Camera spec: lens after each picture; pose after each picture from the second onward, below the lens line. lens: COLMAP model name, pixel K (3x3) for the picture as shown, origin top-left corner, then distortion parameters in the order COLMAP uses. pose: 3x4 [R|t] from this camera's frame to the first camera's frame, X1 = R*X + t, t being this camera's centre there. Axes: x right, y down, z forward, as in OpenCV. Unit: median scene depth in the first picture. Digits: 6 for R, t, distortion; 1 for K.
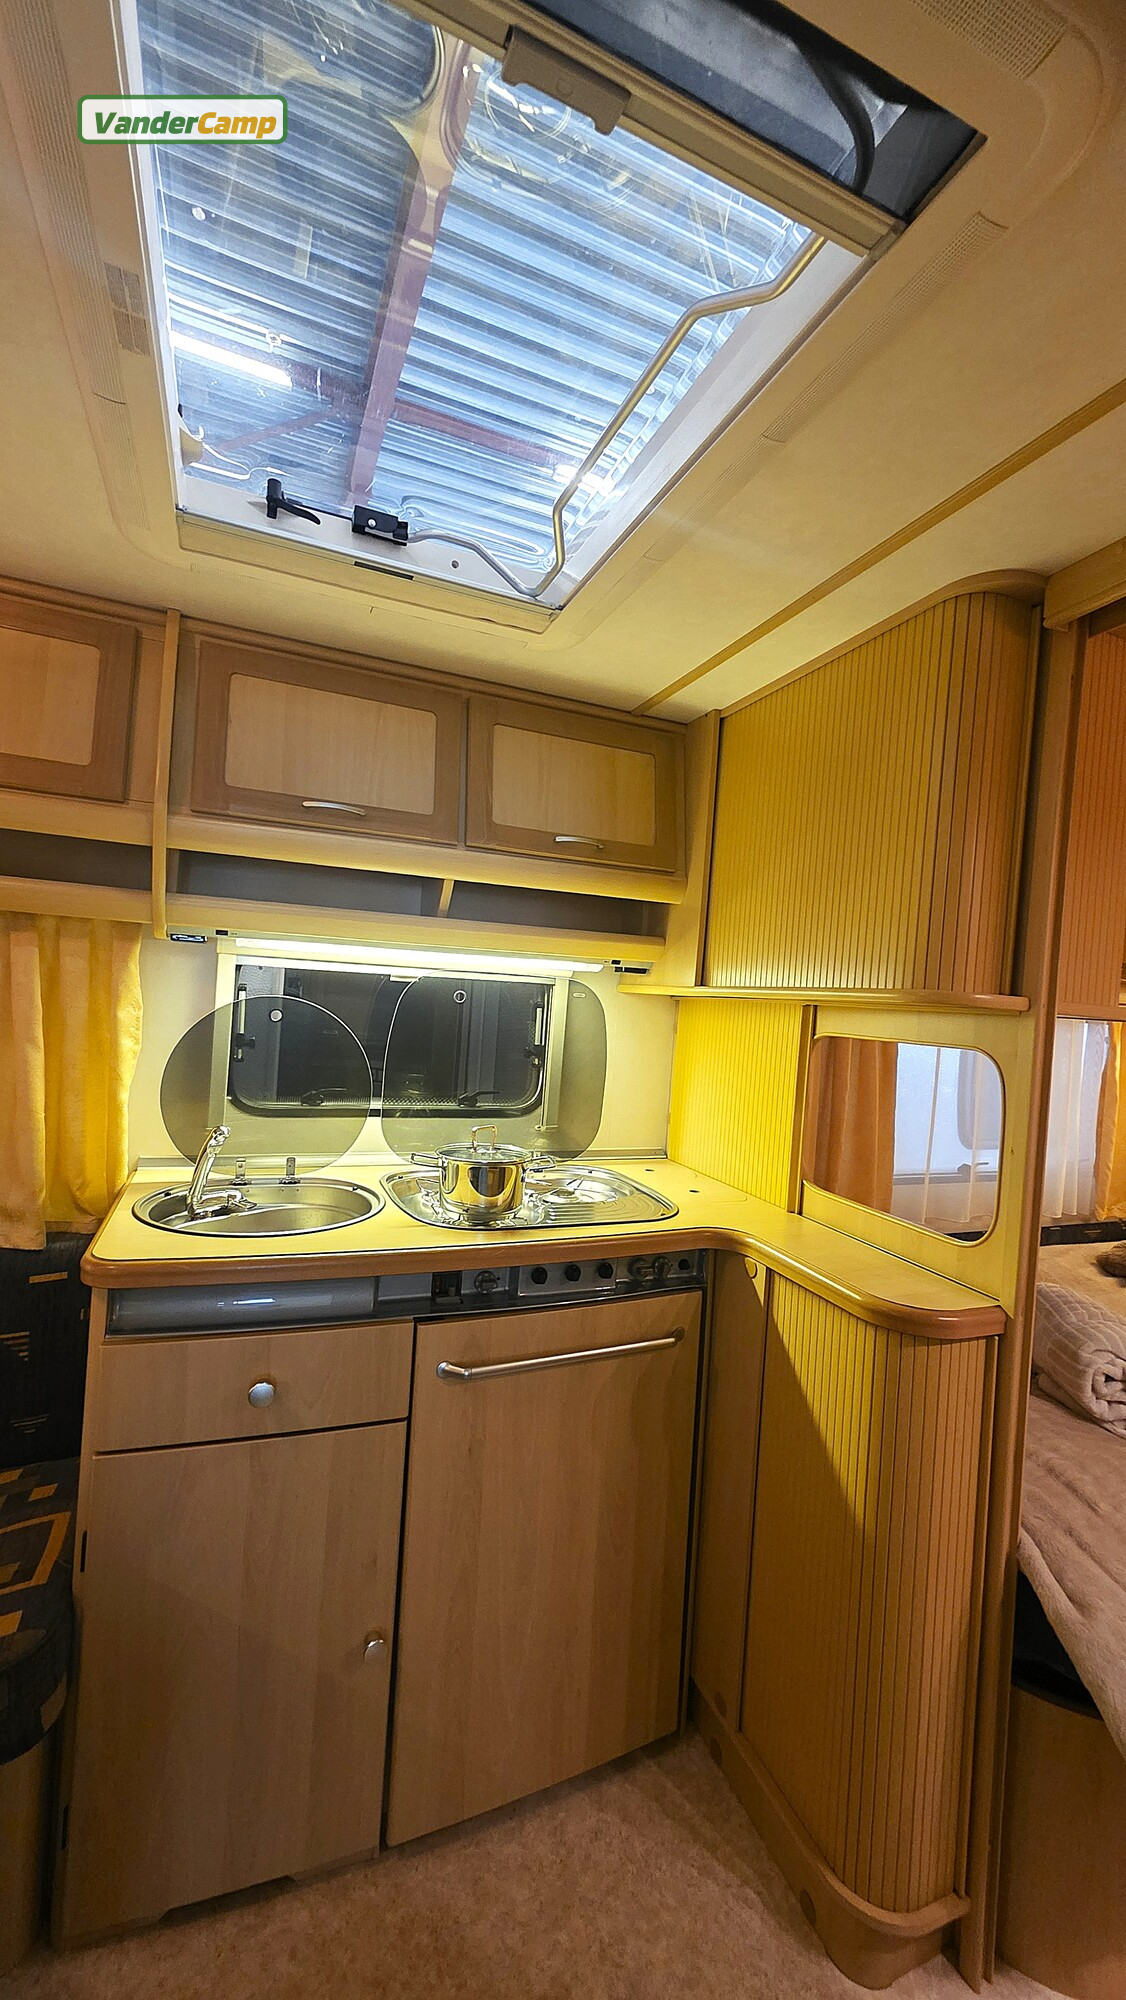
lens RADIAL K [[794.3, 0, 571.5], [0, 794.3, 1005.0], [0, 0, 1]] dist [0.002717, 0.000306]
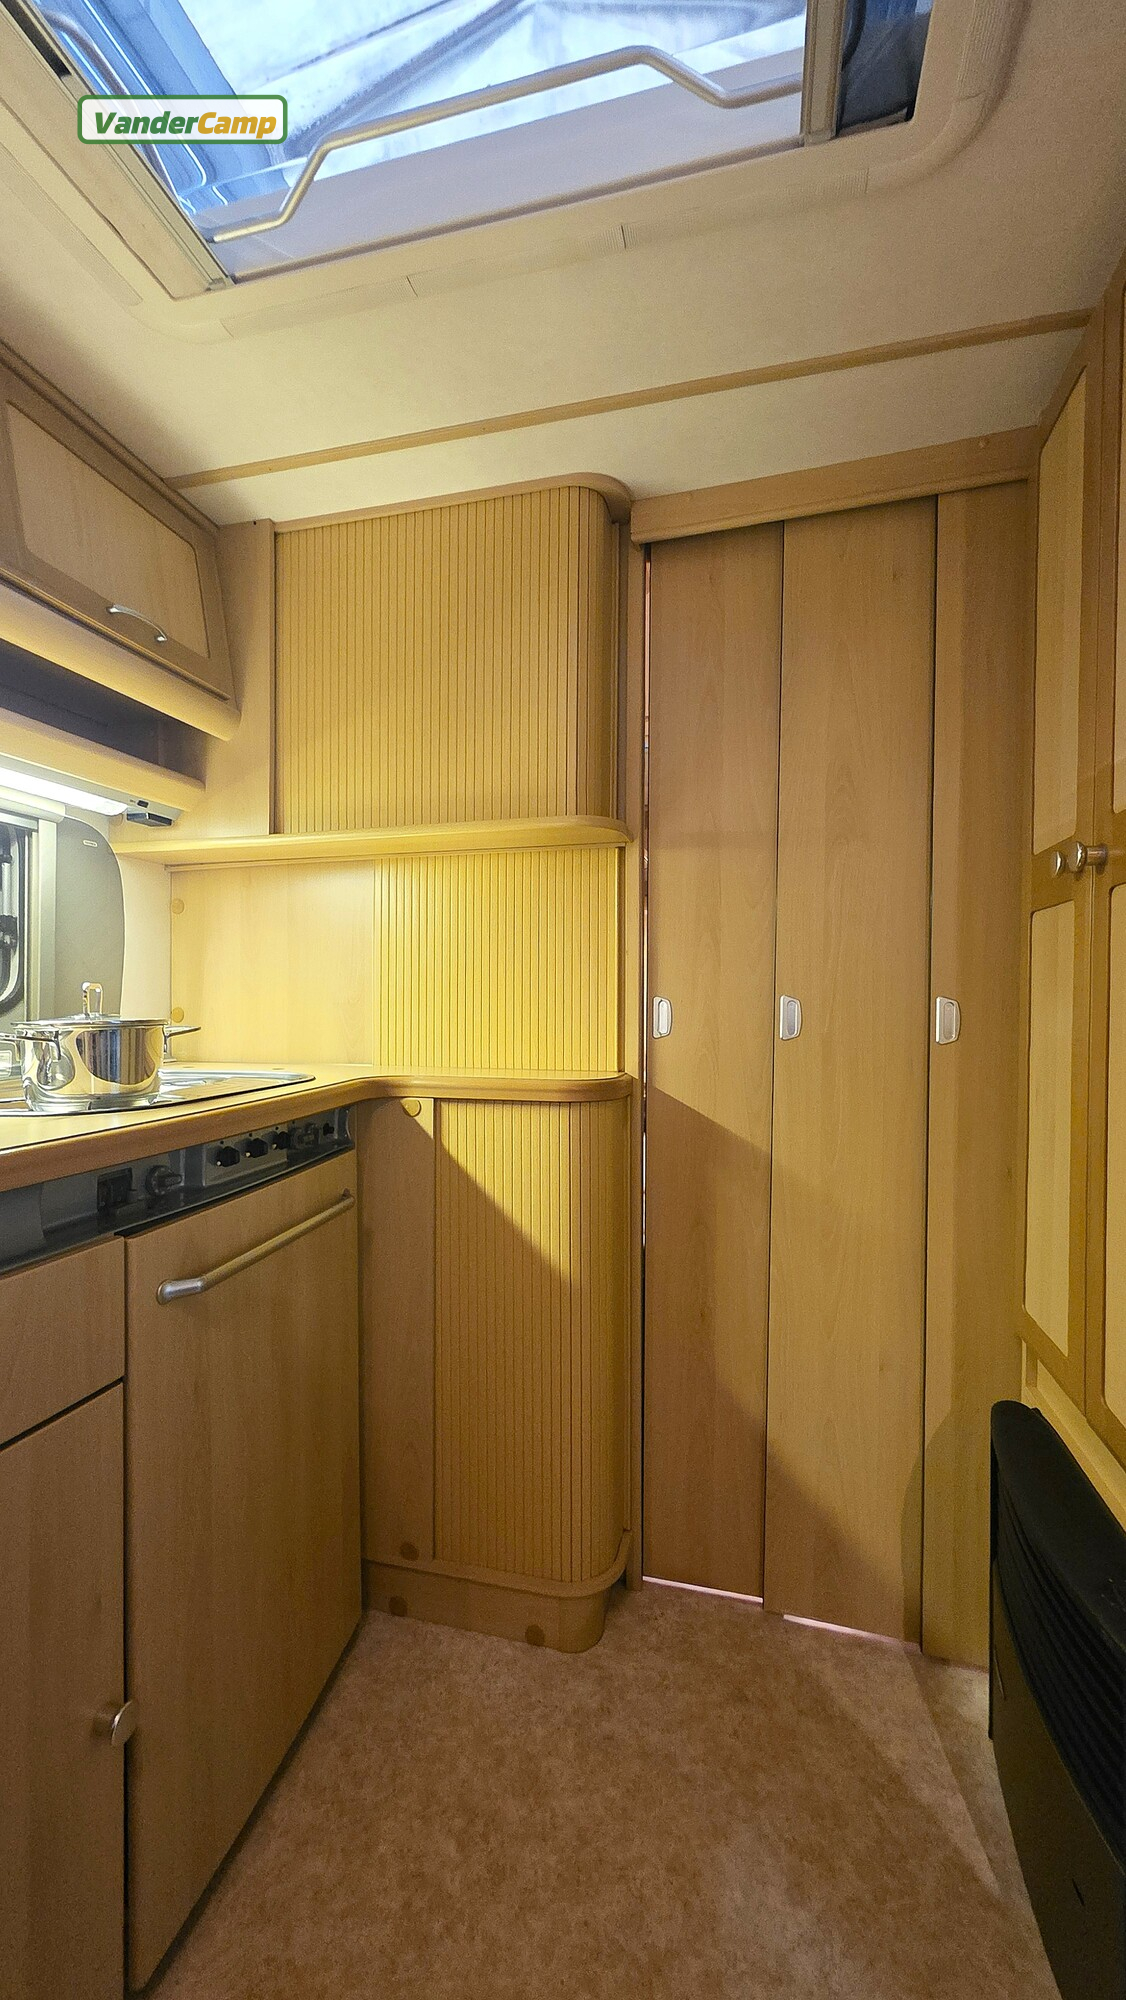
lens RADIAL K [[794.3, 0, 569.0], [0, 794.3, 1007.9], [0, 0, 1]] dist [0.002717, 0.000306]
pose [[0.596749, -0.073725, 0.799034, -0.432501], [0.046301, 0.997275, 0.057437, 0.157309], [-0.801091, 0.002721, 0.598536, 0.245142]]
